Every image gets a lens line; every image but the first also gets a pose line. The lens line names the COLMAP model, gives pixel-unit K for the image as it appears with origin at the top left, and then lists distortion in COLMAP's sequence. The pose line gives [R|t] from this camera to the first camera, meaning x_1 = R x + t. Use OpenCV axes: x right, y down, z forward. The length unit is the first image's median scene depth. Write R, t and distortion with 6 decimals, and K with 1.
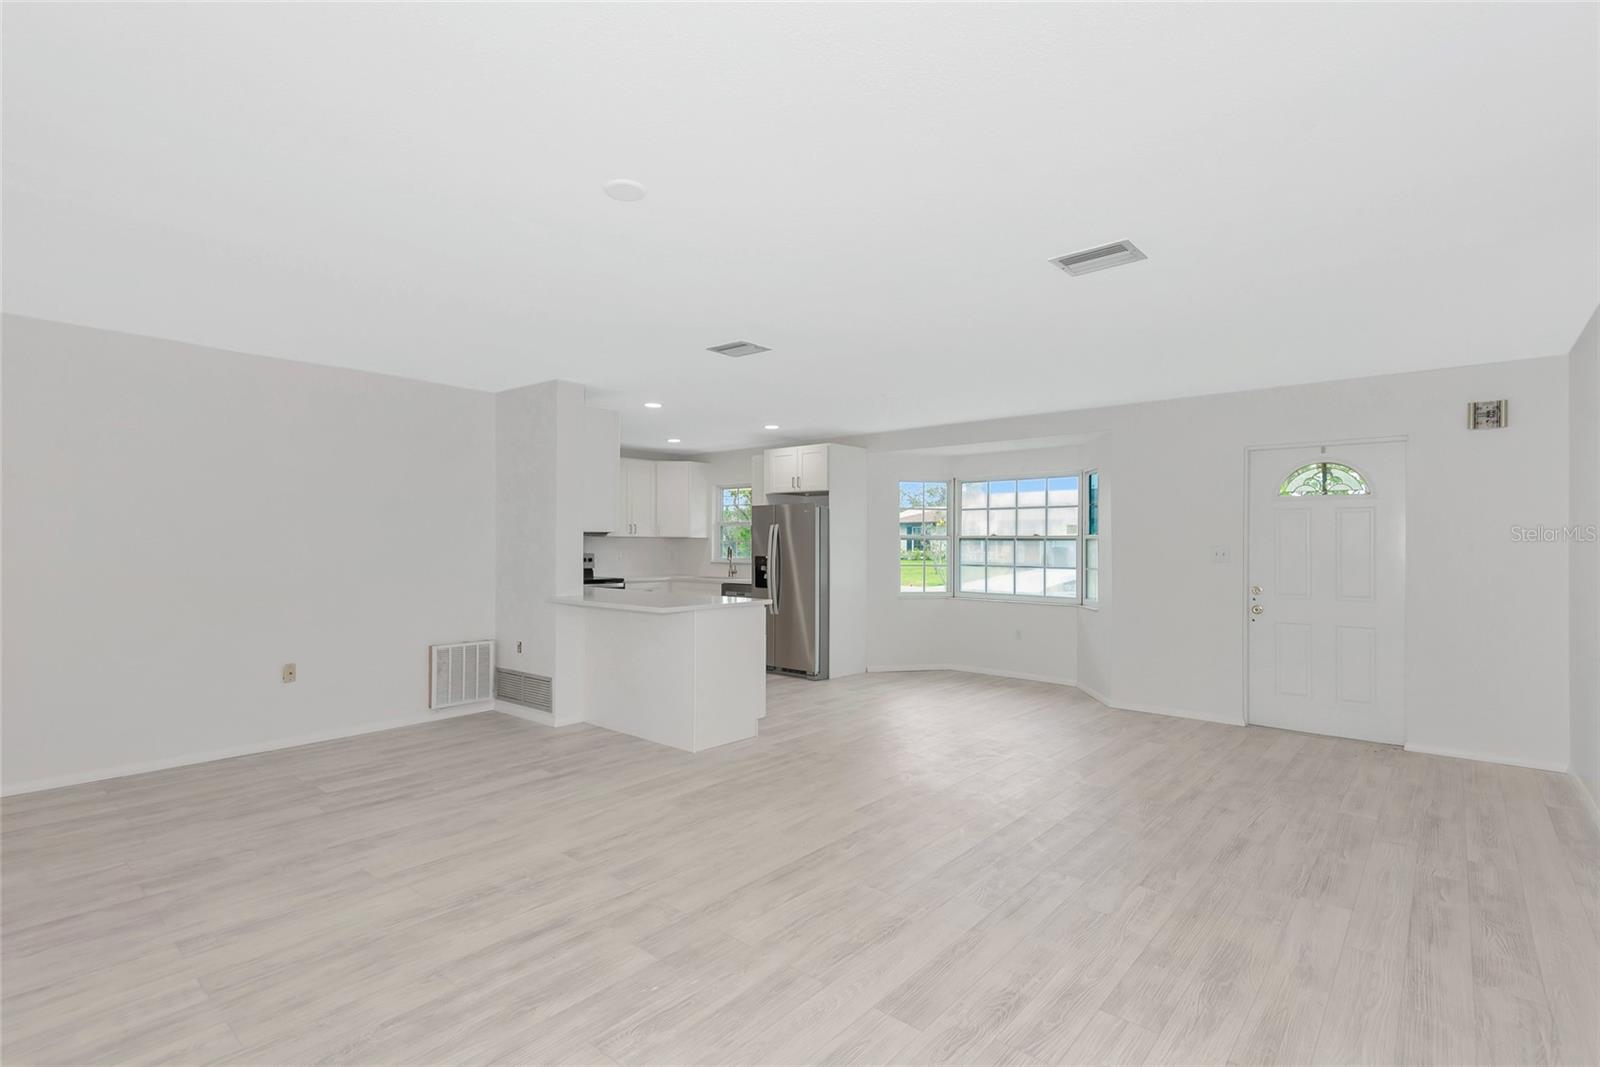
lens RADIAL K [[758.4, 0, 790.0], [0, 758.4, 537.6], [0, 0, 1]] dist [0.018342, -0.003228]
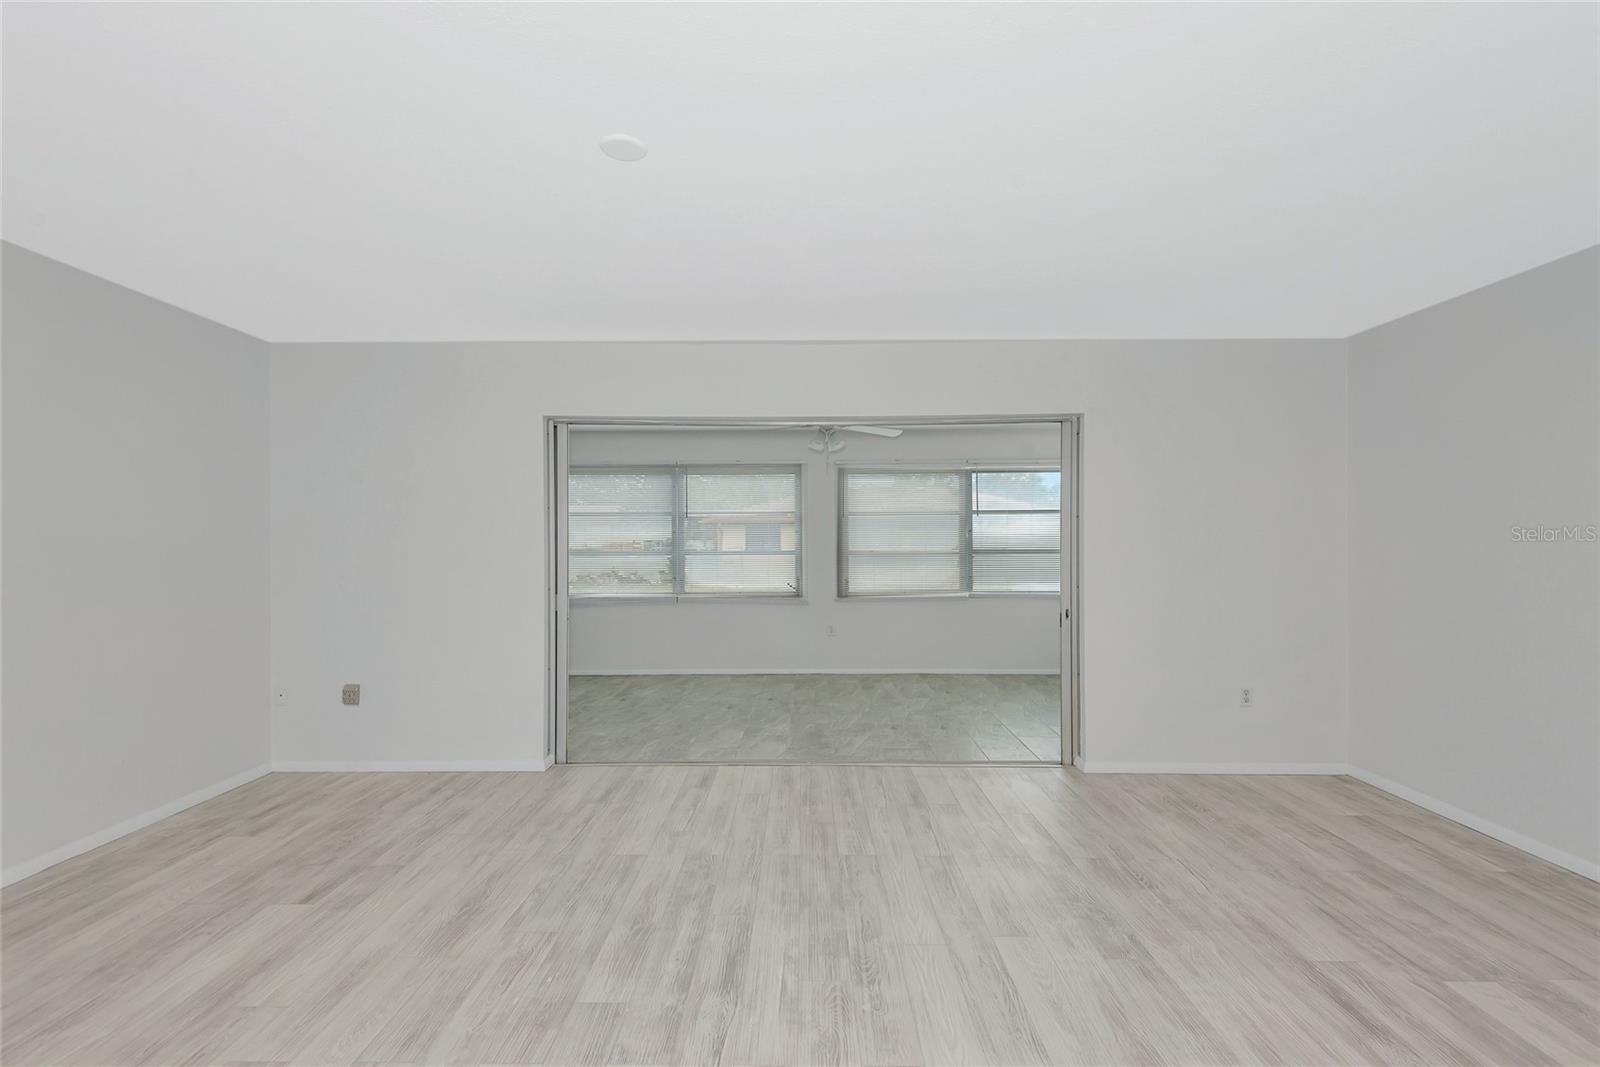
lens RADIAL K [[724.2, 0, 797.1], [0, 724.2, 536.2], [0, 0, 1]] dist [0.014457, -0.006478]
pose [[-0.758016, -0.011480, -0.652134, 0.089707], [0.003801, 0.999750, -0.022018, 0.007859], [0.652224, -0.019169, -0.757784, 0.822426]]
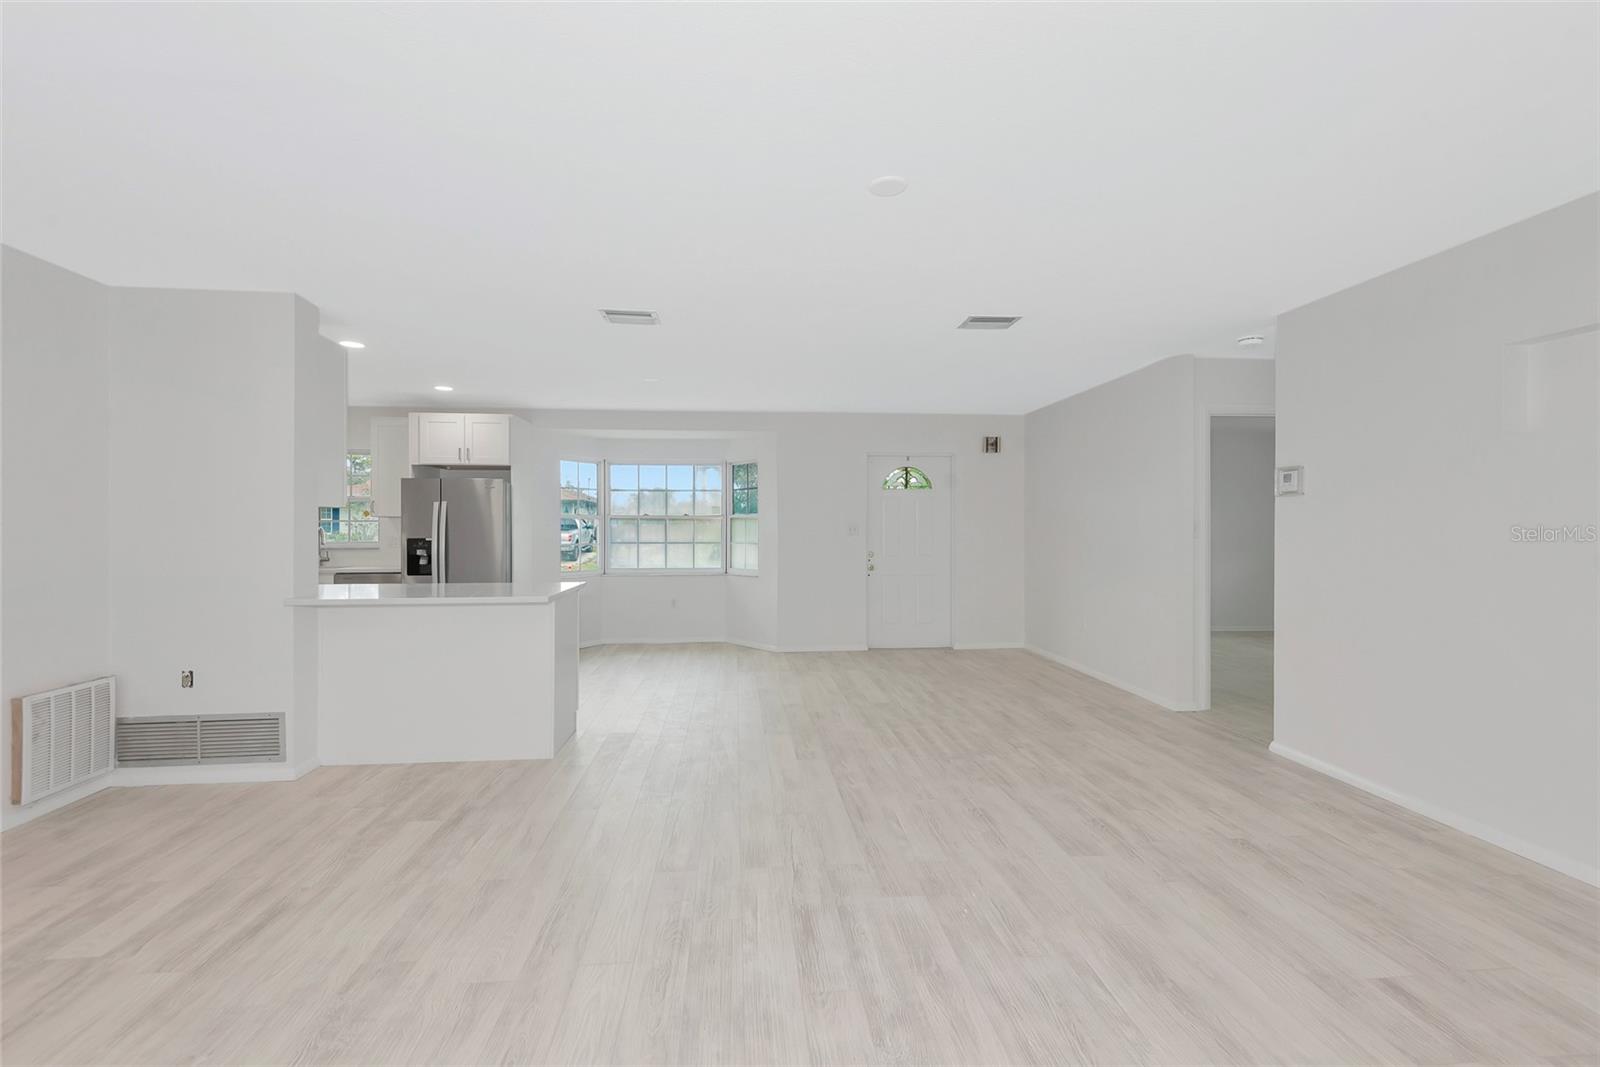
lens RADIAL K [[724.2, 0, 798.4], [0, 724.2, 525.8], [0, 0, 1]] dist [0.014457, -0.006478]
pose [[0.690339, -0.005969, 0.723462, -0.474424], [-0.002724, 0.999937, 0.010849, 0.001234], [-0.723481, -0.009460, 0.690279, 0.181486]]
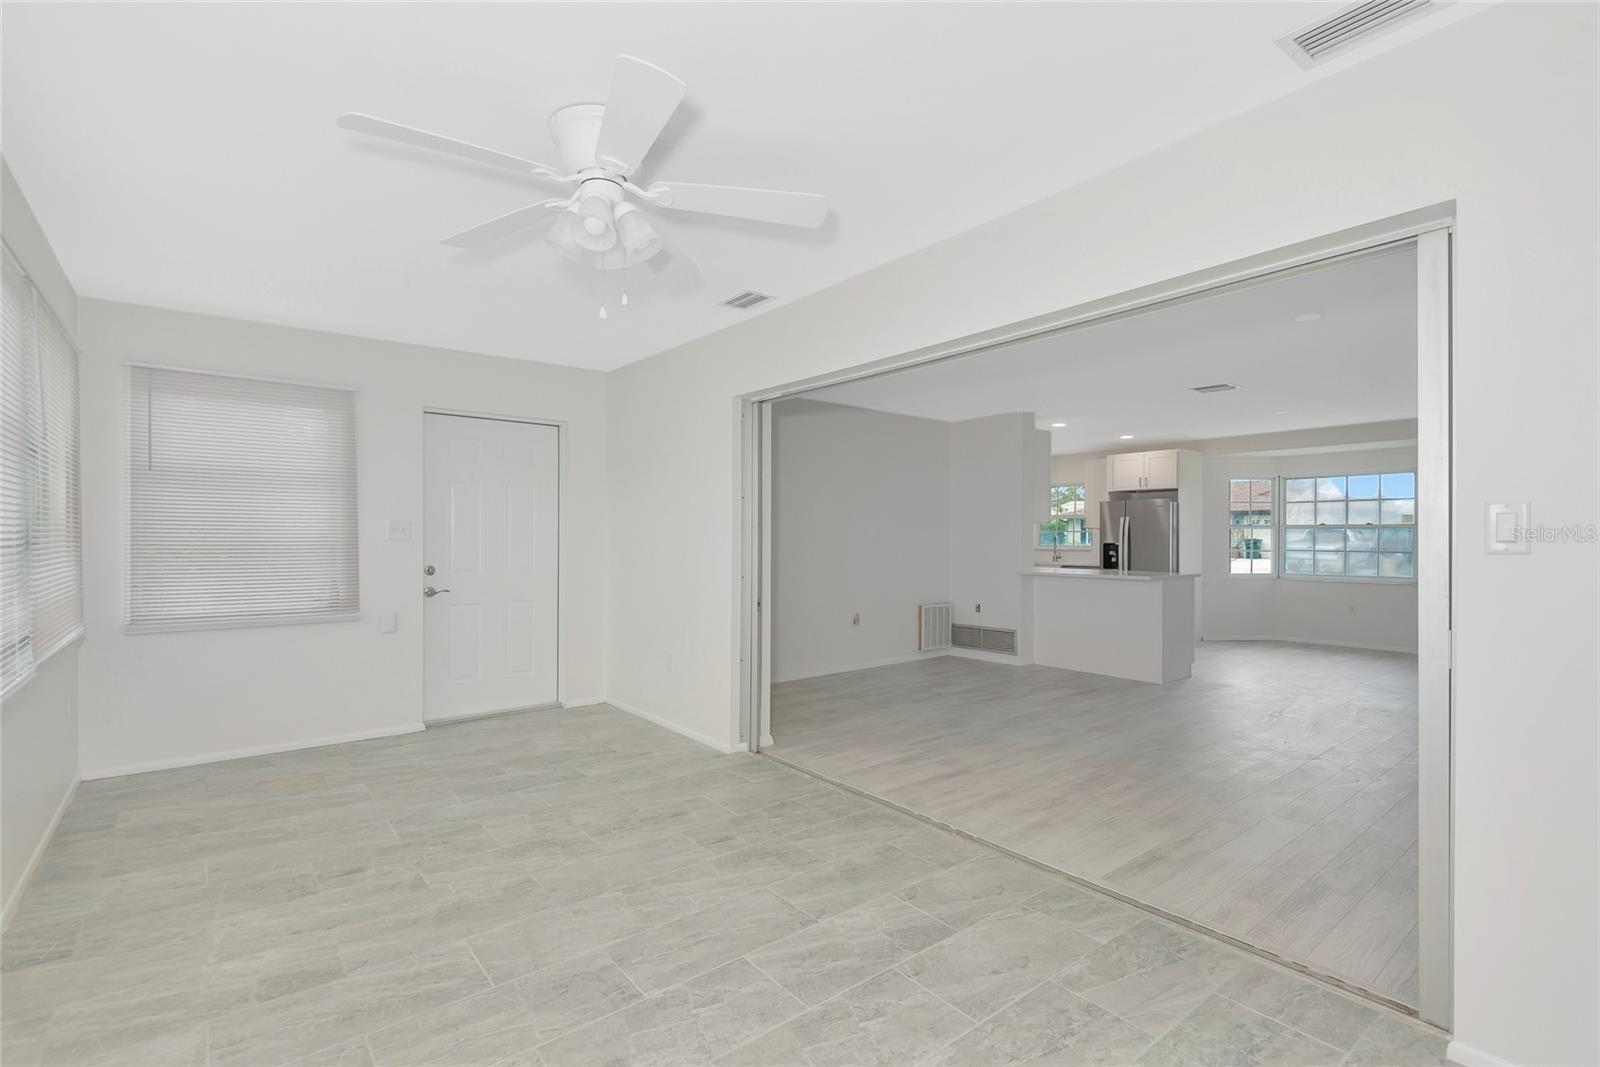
lens RADIAL K [[724.2, 0, 781.2], [0, 724.2, 547.6], [0, 0, 1]] dist [0.014457, -0.006478]
pose [[0.982512, -0.000857, -0.186197, -0.487012], [0.004945, 0.999757, 0.021495, 0.006333], [0.186133, -0.022040, 0.982277, -0.361449]]
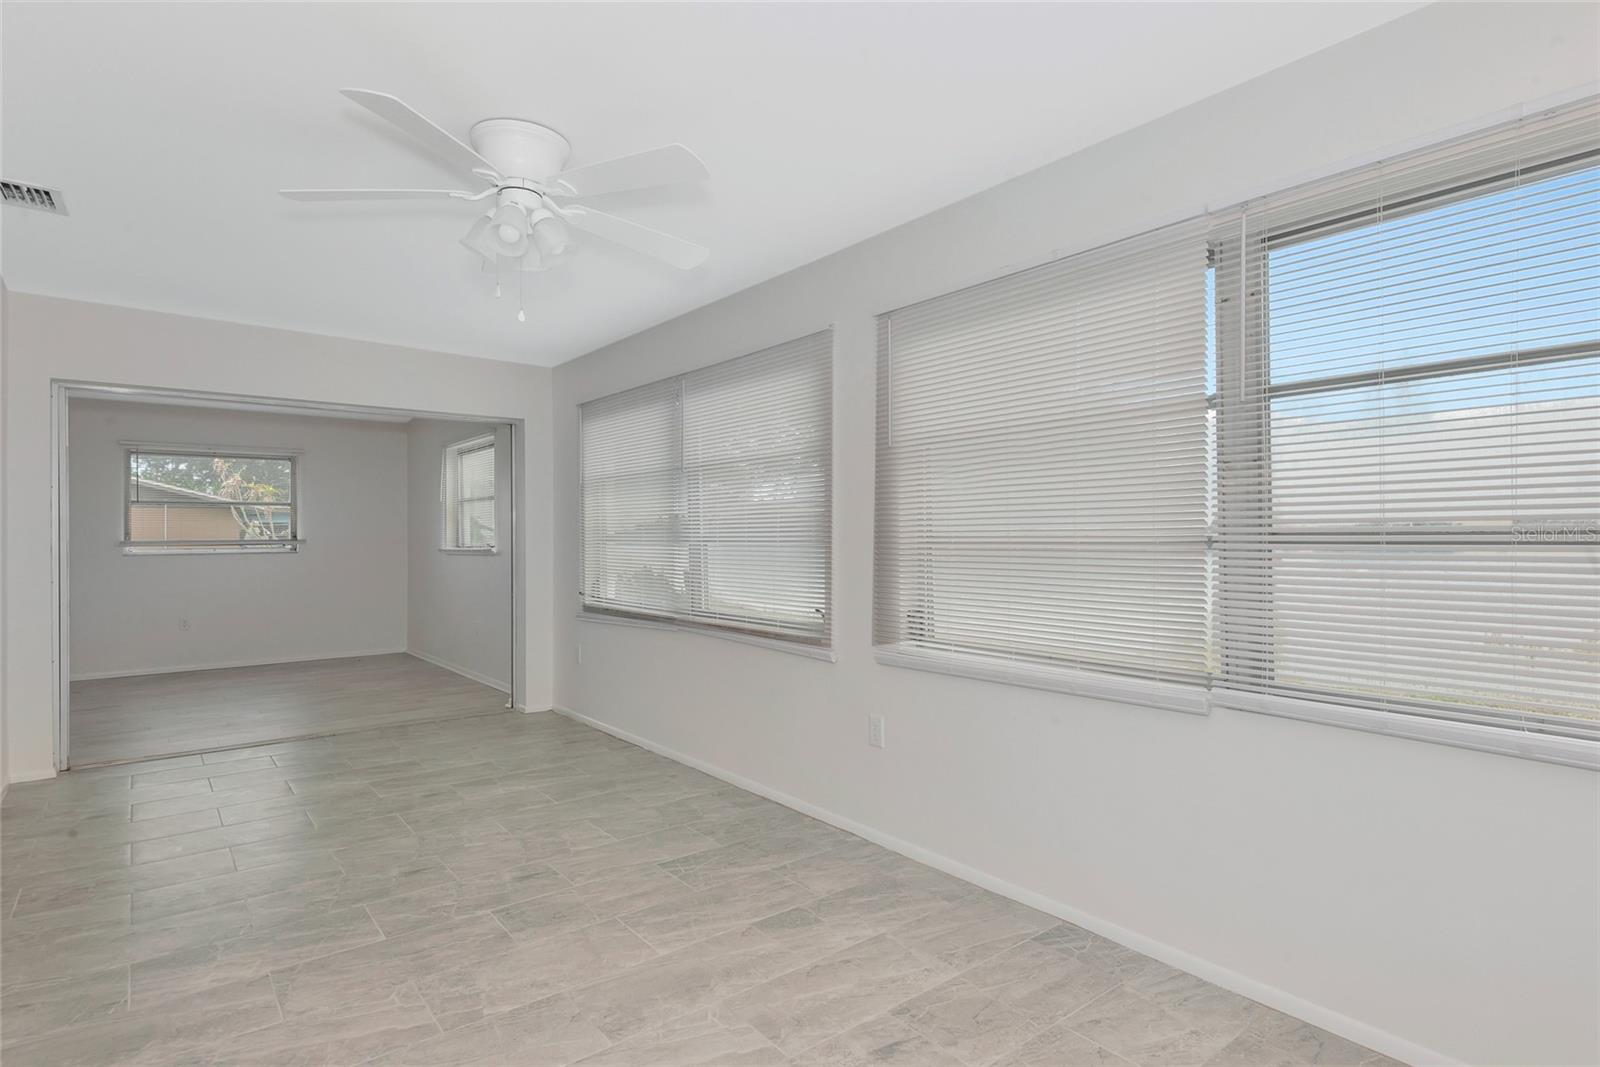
lens RADIAL K [[847.2, 0, 800.7], [0, 847.2, 537.6], [0, 0, 1]] dist [0.020751, -0.006021]
pose [[-0.983866, -0.002938, 0.178885, -0.905795], [-0.002787, 0.999996, 0.001097, 0.007740], [-0.178888, 0.000581, -0.983869, 0.465770]]
